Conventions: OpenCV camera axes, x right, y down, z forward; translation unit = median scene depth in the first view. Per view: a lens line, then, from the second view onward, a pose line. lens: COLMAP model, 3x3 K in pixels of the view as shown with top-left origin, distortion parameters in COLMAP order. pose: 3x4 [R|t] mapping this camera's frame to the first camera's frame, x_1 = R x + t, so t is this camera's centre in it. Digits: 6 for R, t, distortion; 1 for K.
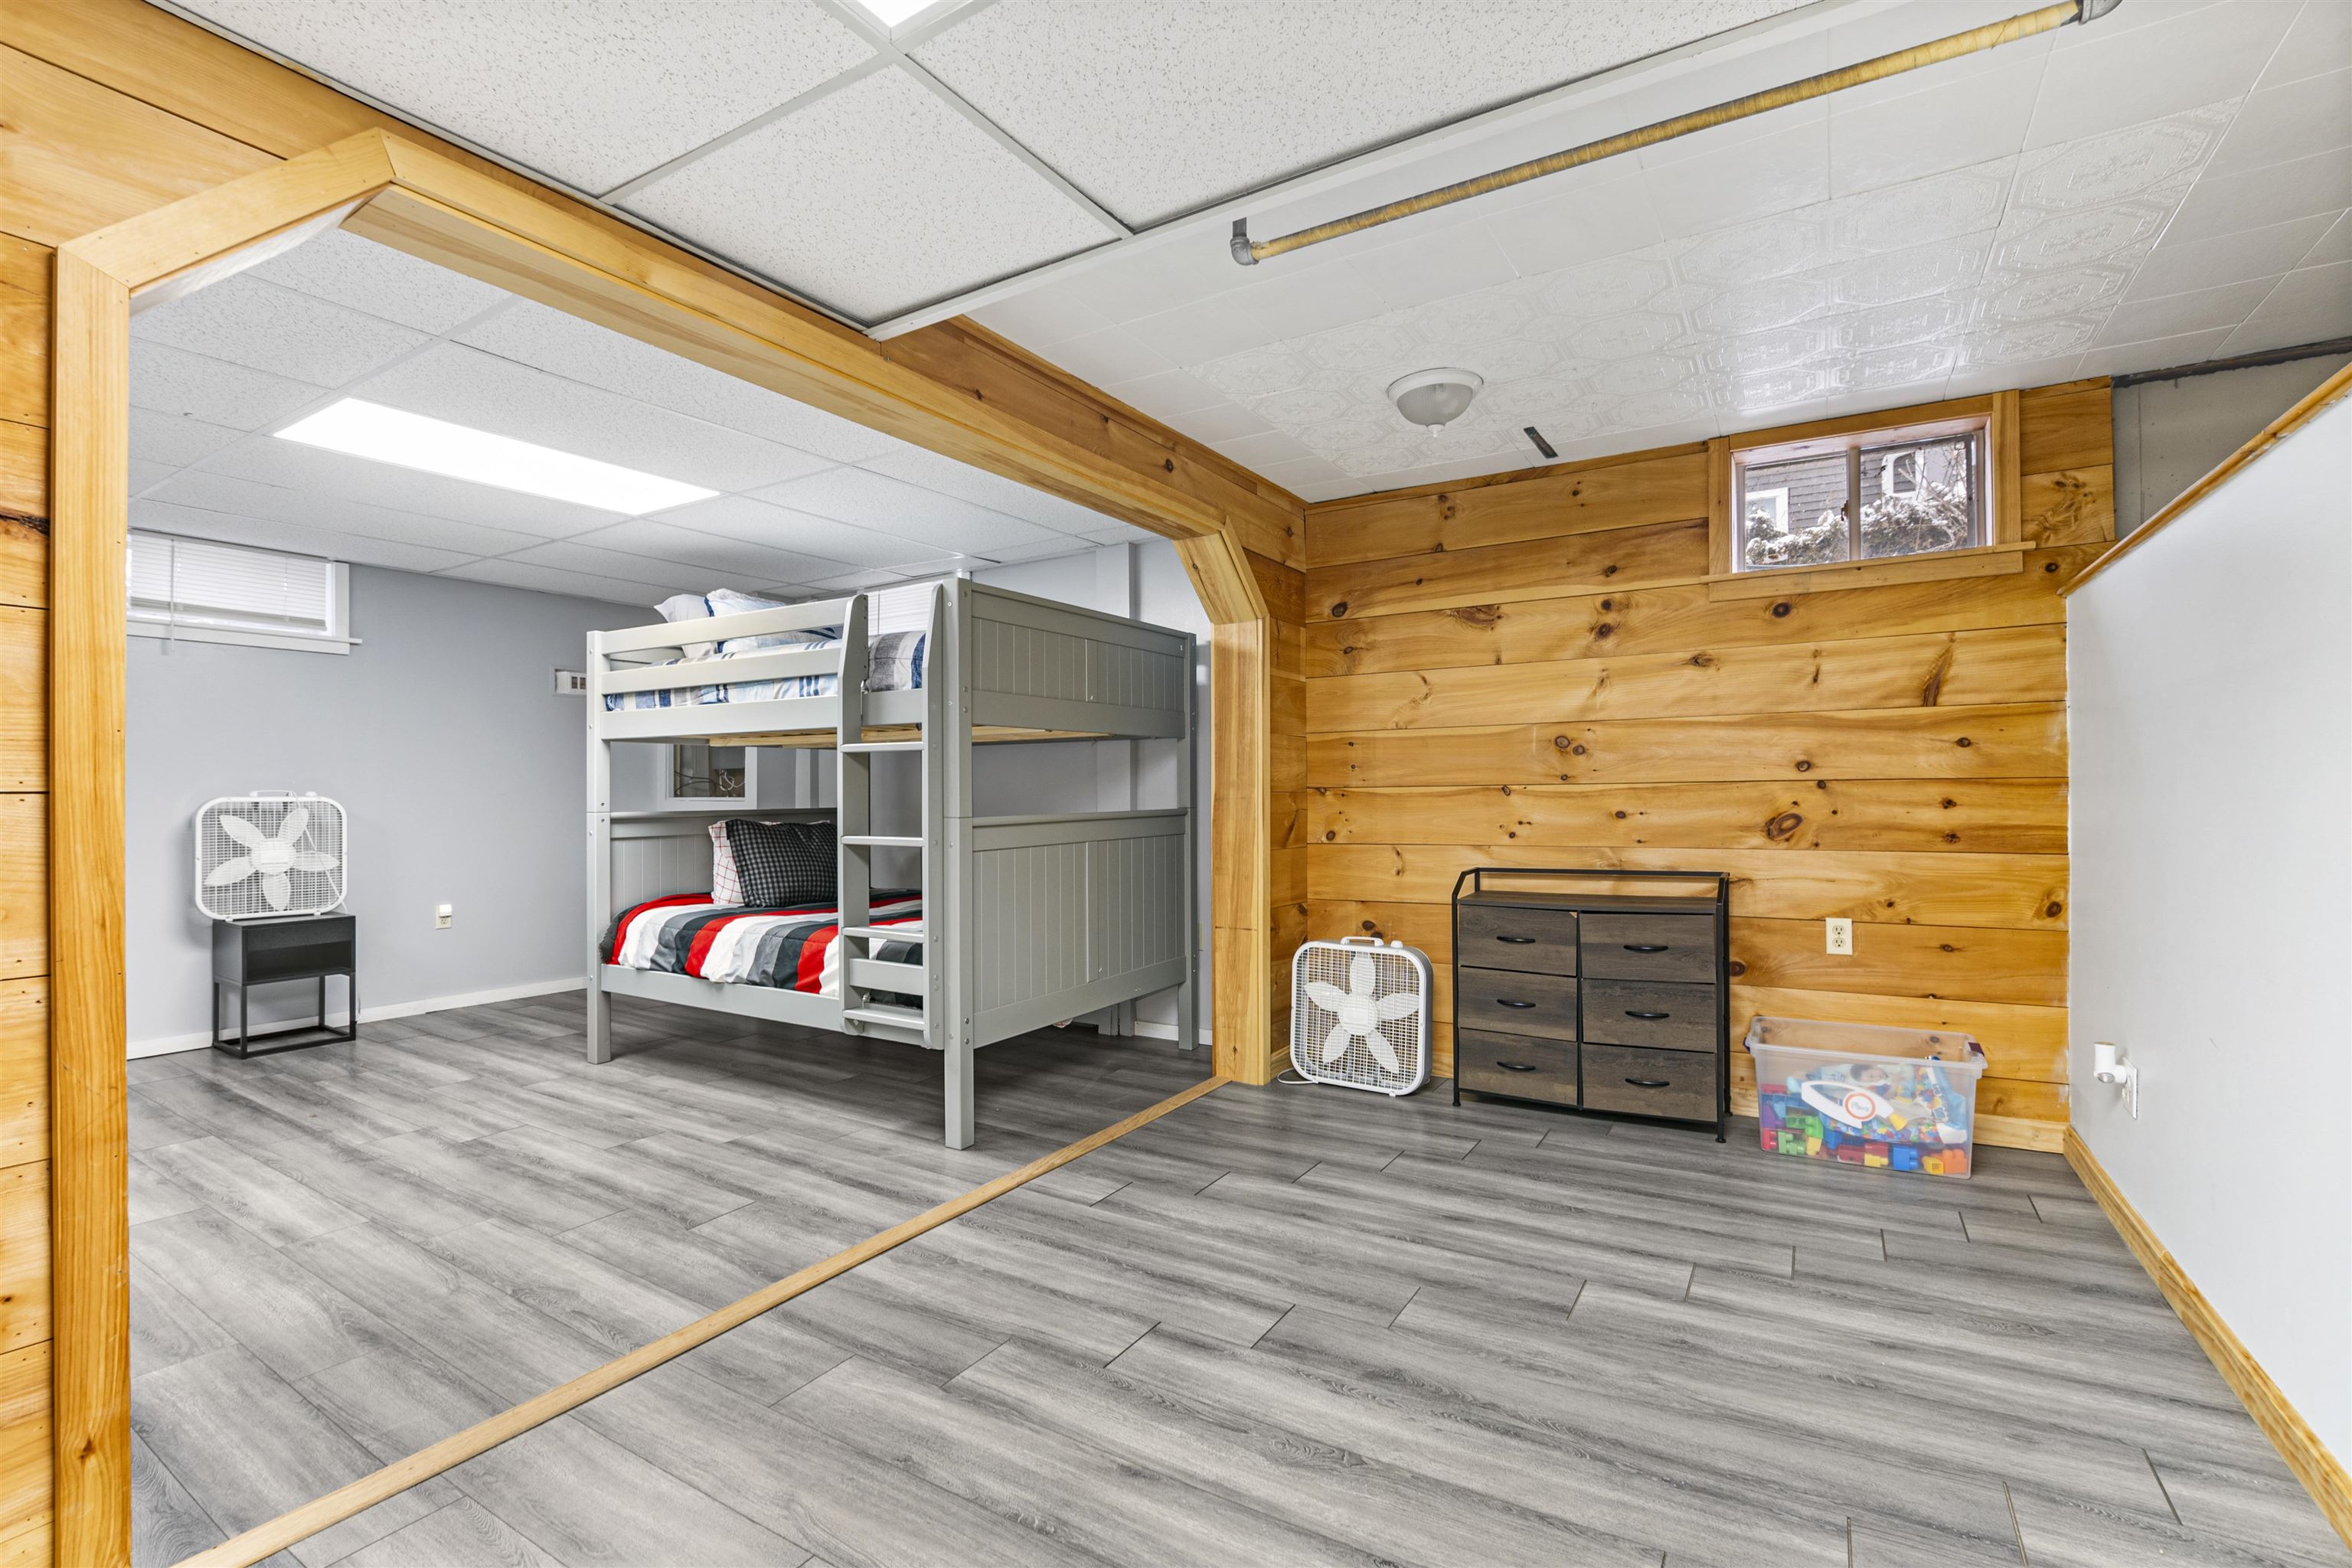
lens RADIAL K [[1045.6, 0, 1182.6], [0, 1045.6, 786.8], [0, 0, 1]] dist [-0.025509, 0.003010]
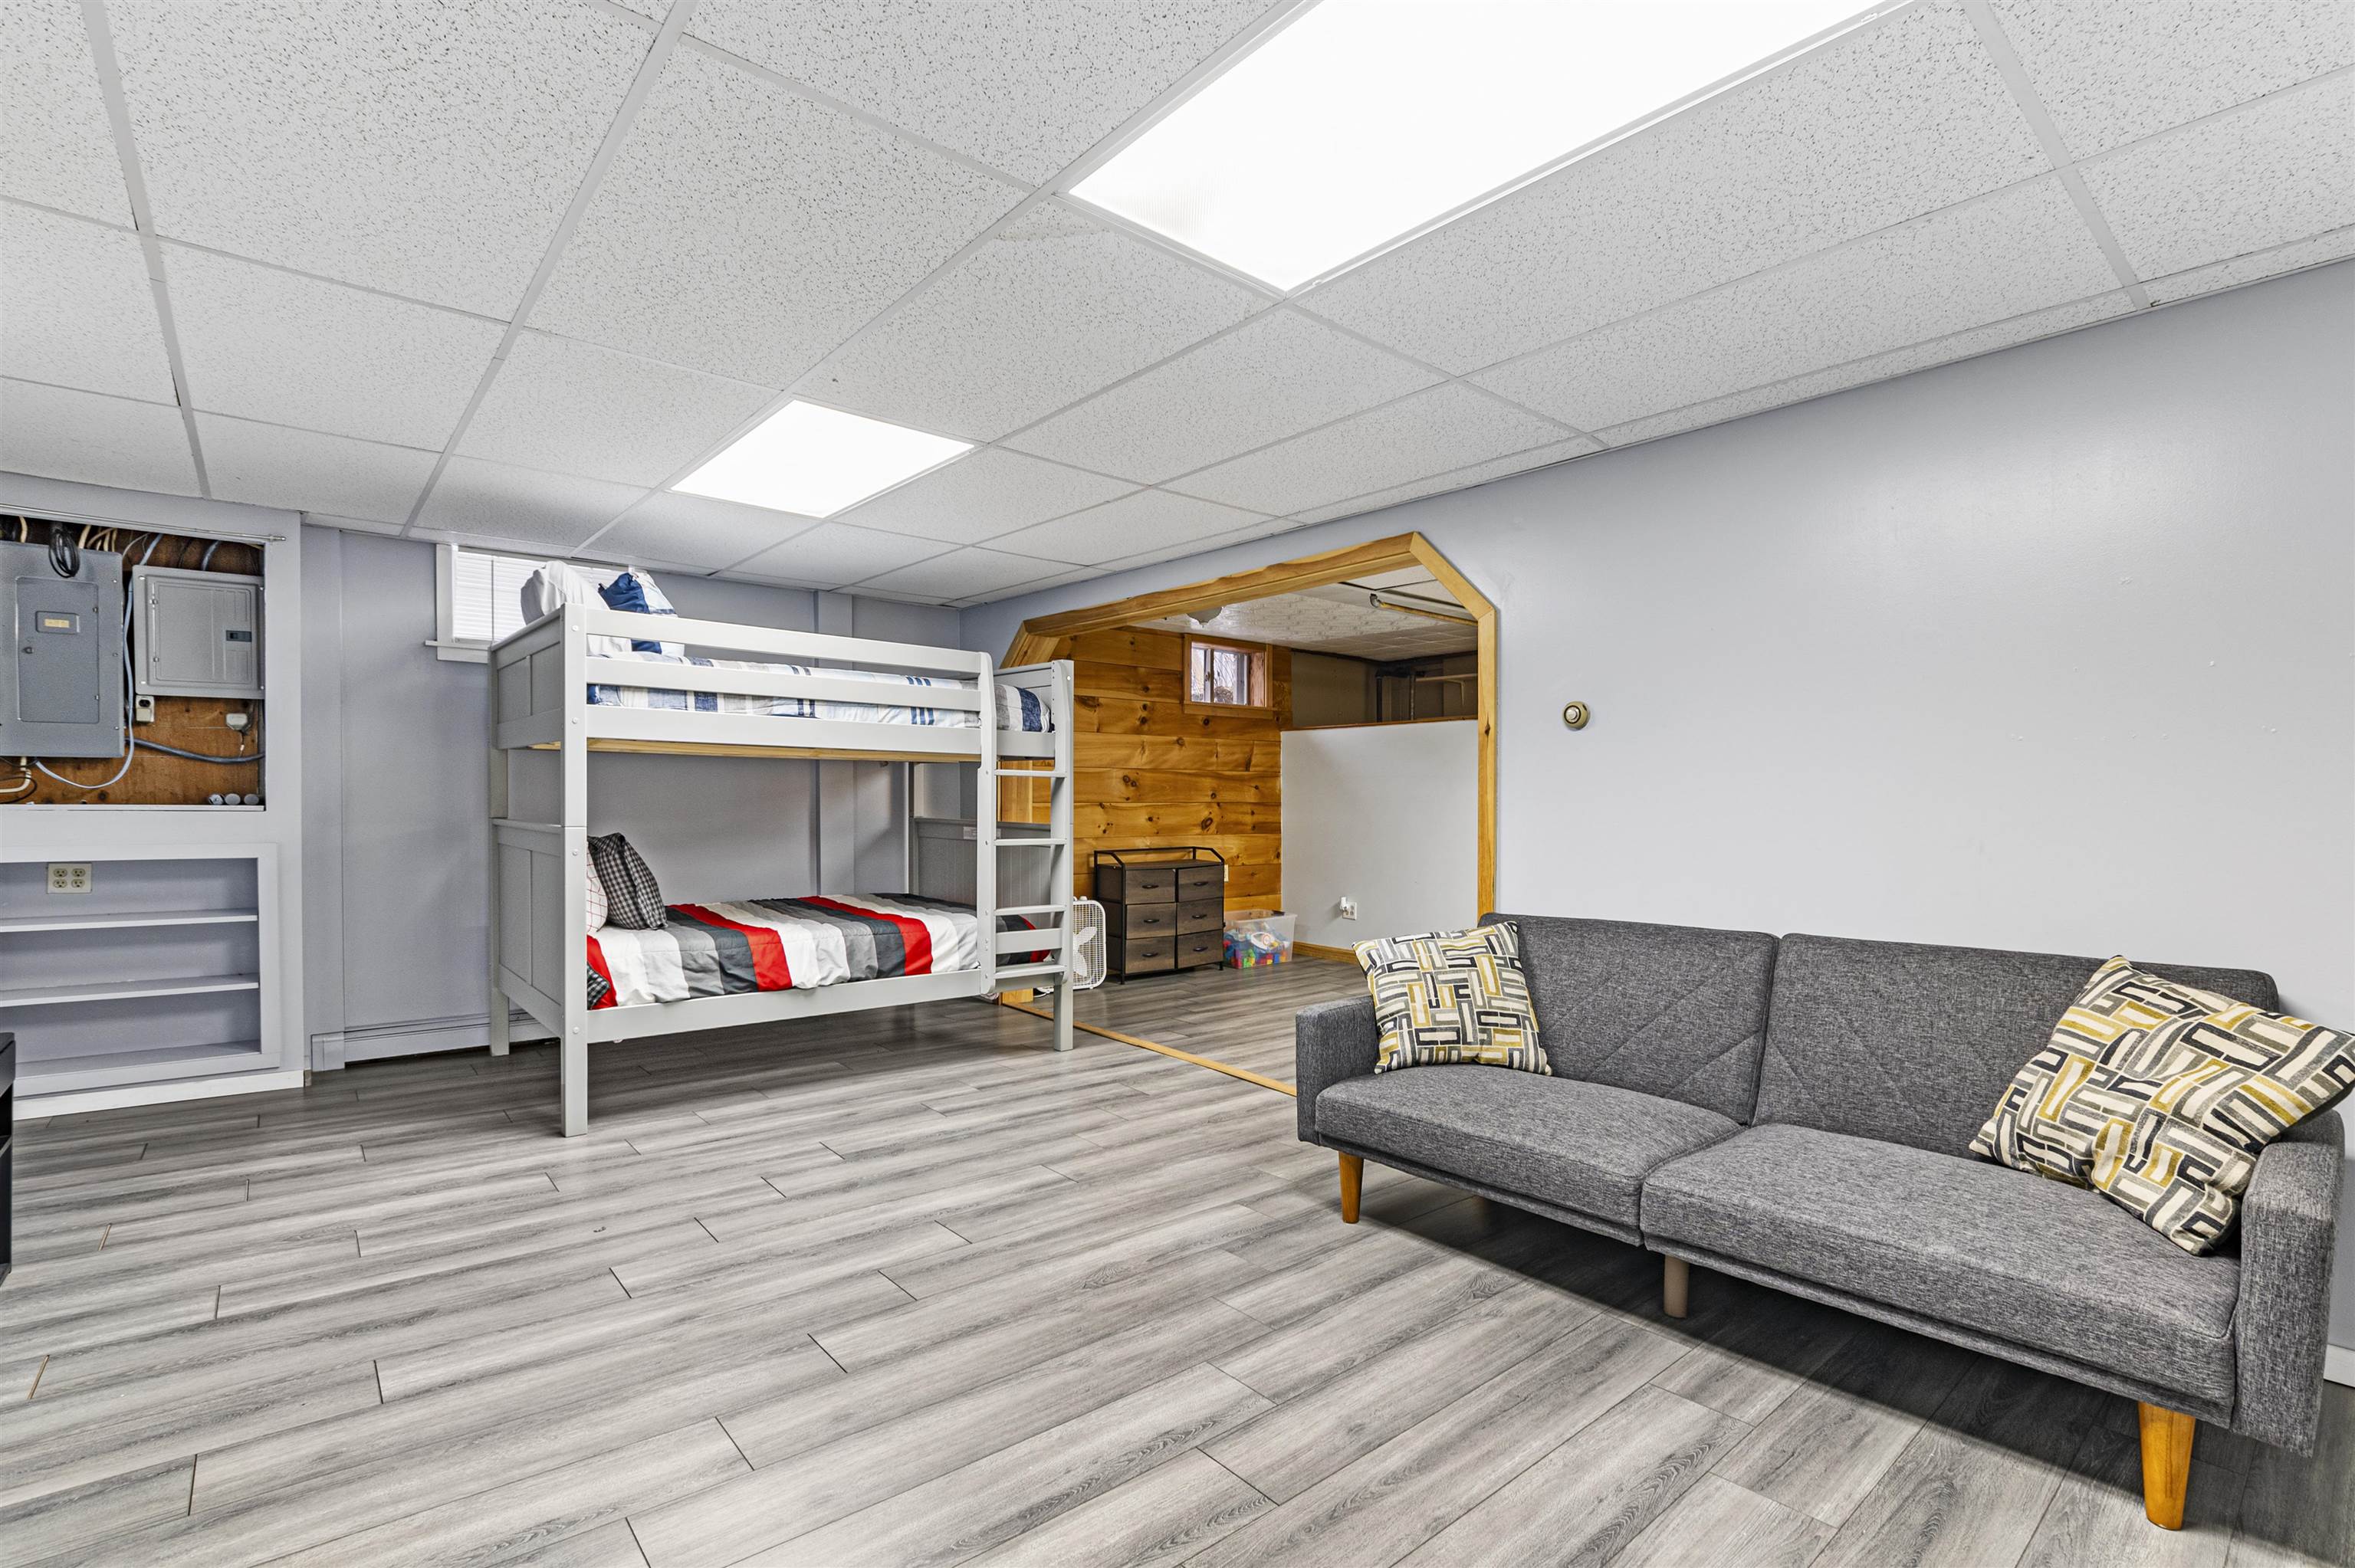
lens RADIAL K [[1046.8, 0, 1175.4], [0, 1046.8, 803.8], [0, 0, 1]] dist [-0.025509, 0.003010]
pose [[0.324048, 0.007071, 0.946014, -1.558980], [-0.011362, 0.999929, -0.003582, 0.005093], [-0.945972, -0.009588, 0.324105, 0.383712]]
